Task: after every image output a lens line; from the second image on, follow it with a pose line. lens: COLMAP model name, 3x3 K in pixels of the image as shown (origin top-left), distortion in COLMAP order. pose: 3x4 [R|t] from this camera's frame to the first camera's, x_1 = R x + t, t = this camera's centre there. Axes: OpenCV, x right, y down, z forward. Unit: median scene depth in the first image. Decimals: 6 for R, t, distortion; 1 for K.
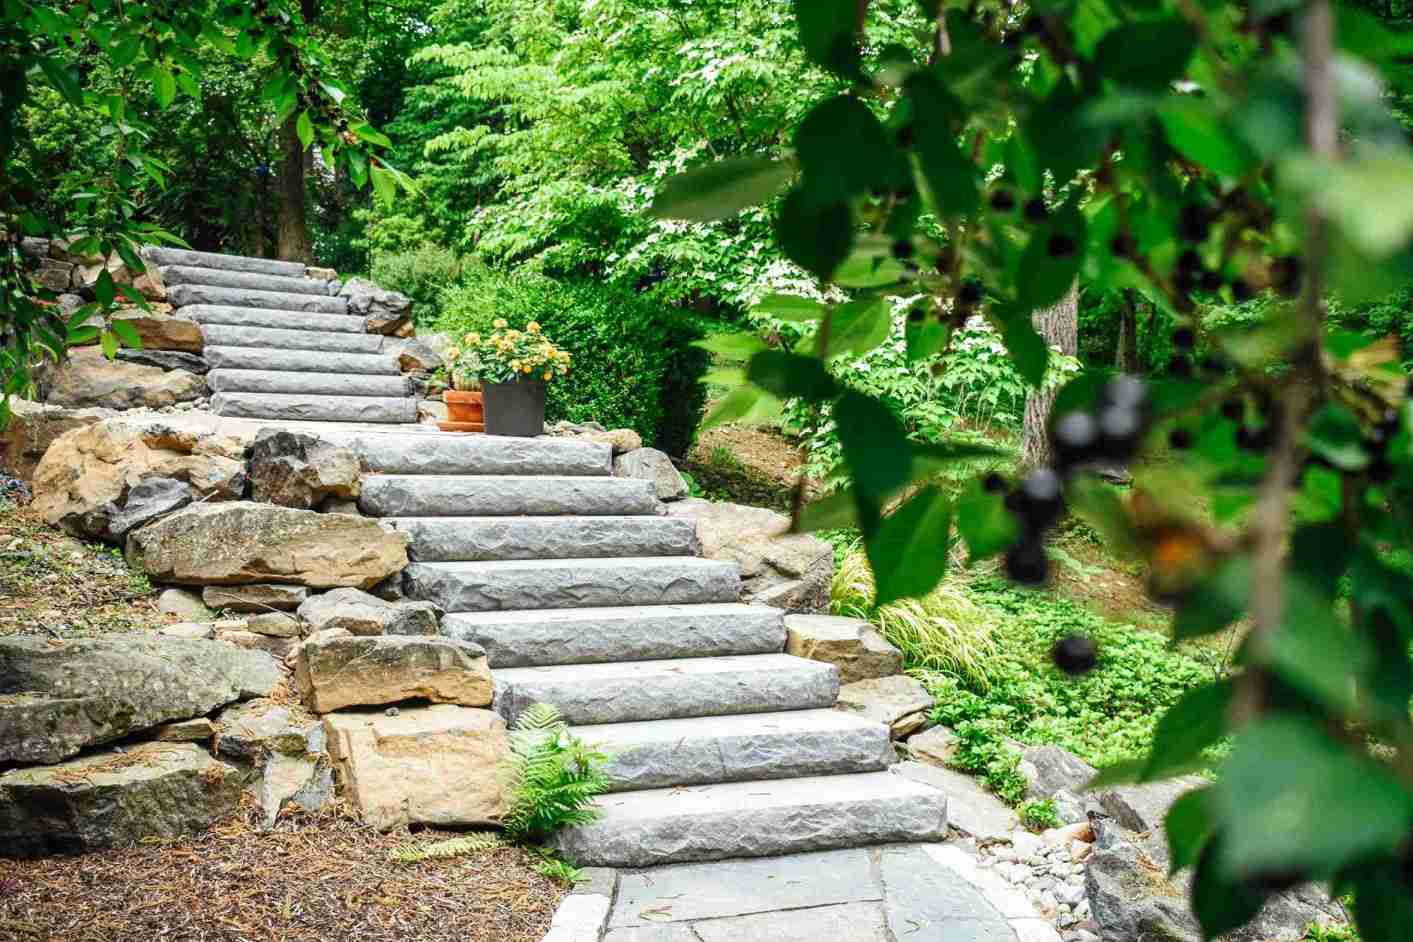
lens RADIAL K [[1678.9, 0, 717.4], [0, 1678.9, 465.1], [0, 0, 1]] dist [-0.028054, 0.000000]
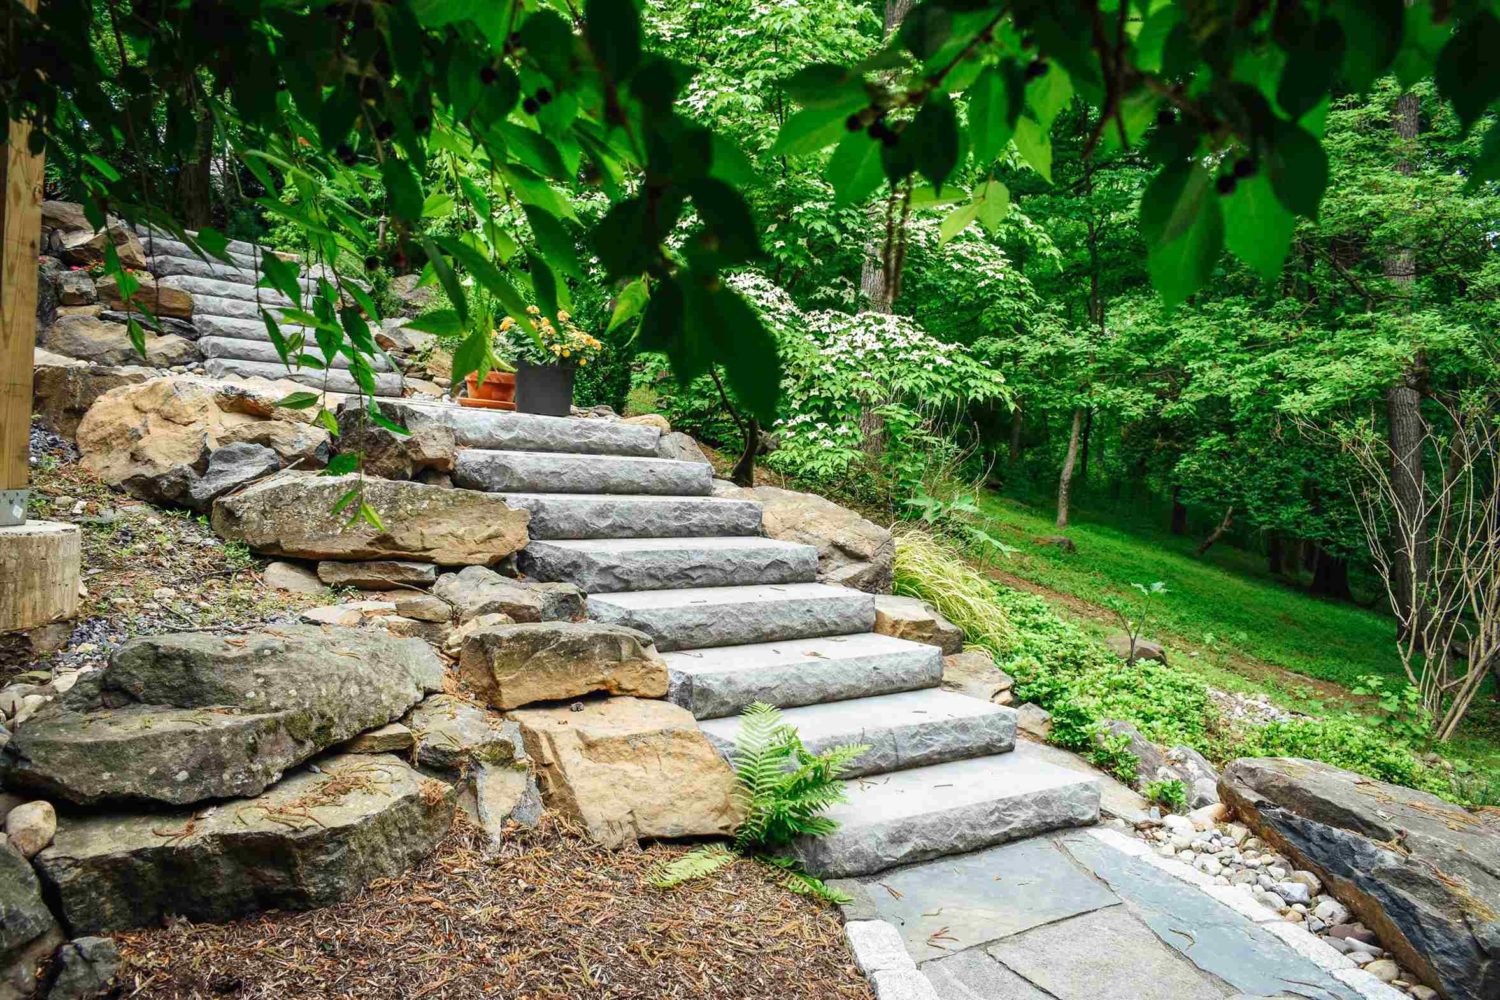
lens RADIAL K [[1192.6, 0, 742.7], [0, 1192.6, 510.3], [0, 0, 1]] dist [-0.020582, 0.010793]
pose [[0.971901, 0.031699, 0.233247, -0.214143], [-0.045009, 0.997634, 0.051964, -0.002076], [-0.231048, -0.061002, 0.971028, 0.269712]]
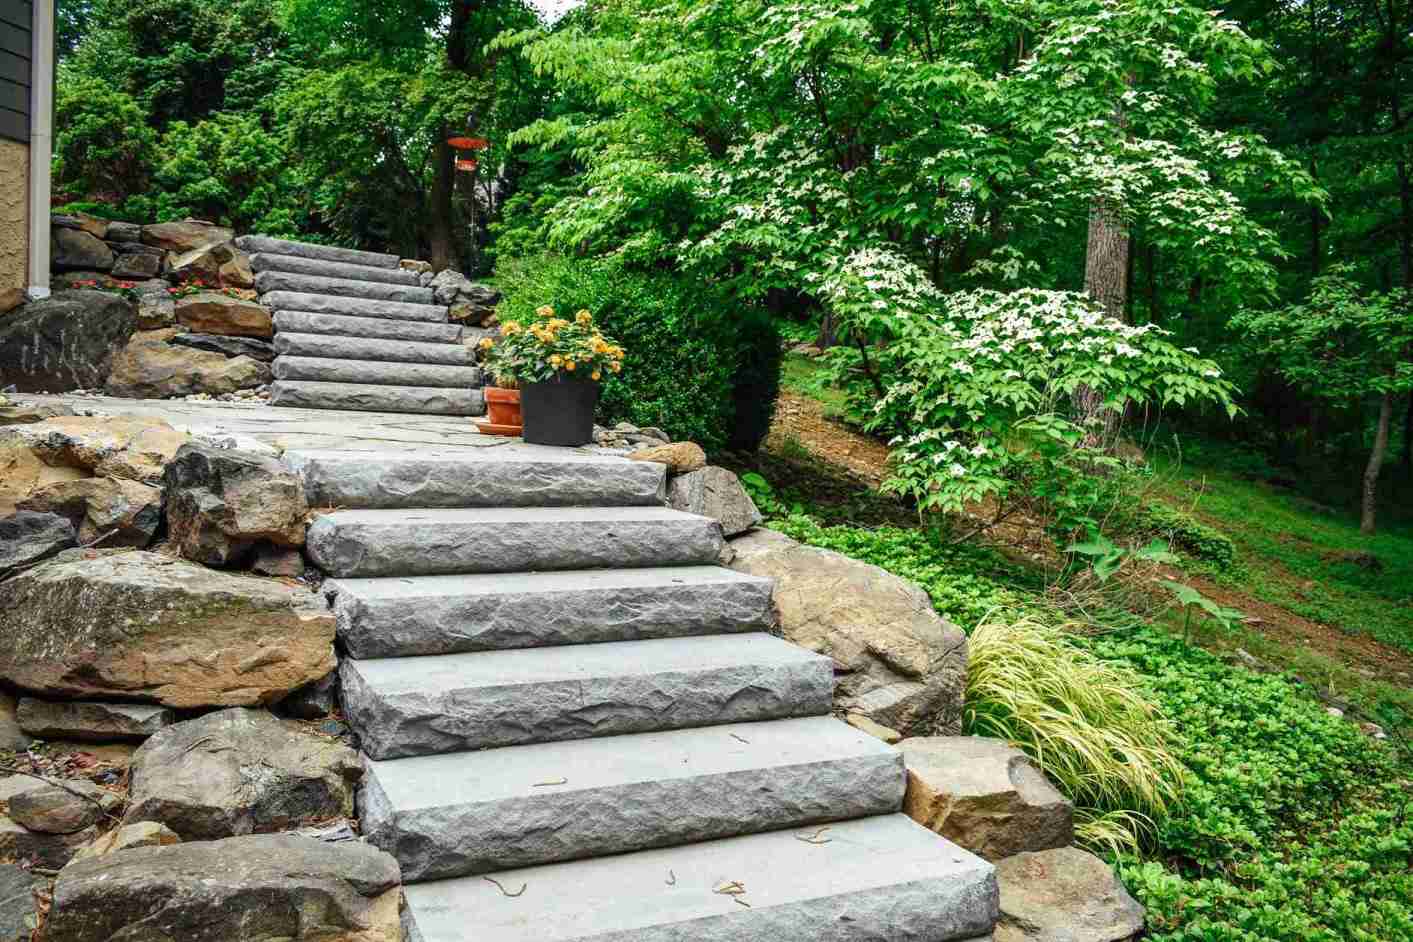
lens RADIAL K [[1123.5, 0, 712.5], [0, 1123.5, 468.2], [0, 0, 1]] dist [-0.020582, 0.010793]
pose [[0.998092, 0.024664, -0.056601, -0.012785], [-0.022226, 0.998815, 0.043307, -0.038843], [0.057602, -0.041966, 0.997457, 0.539773]]
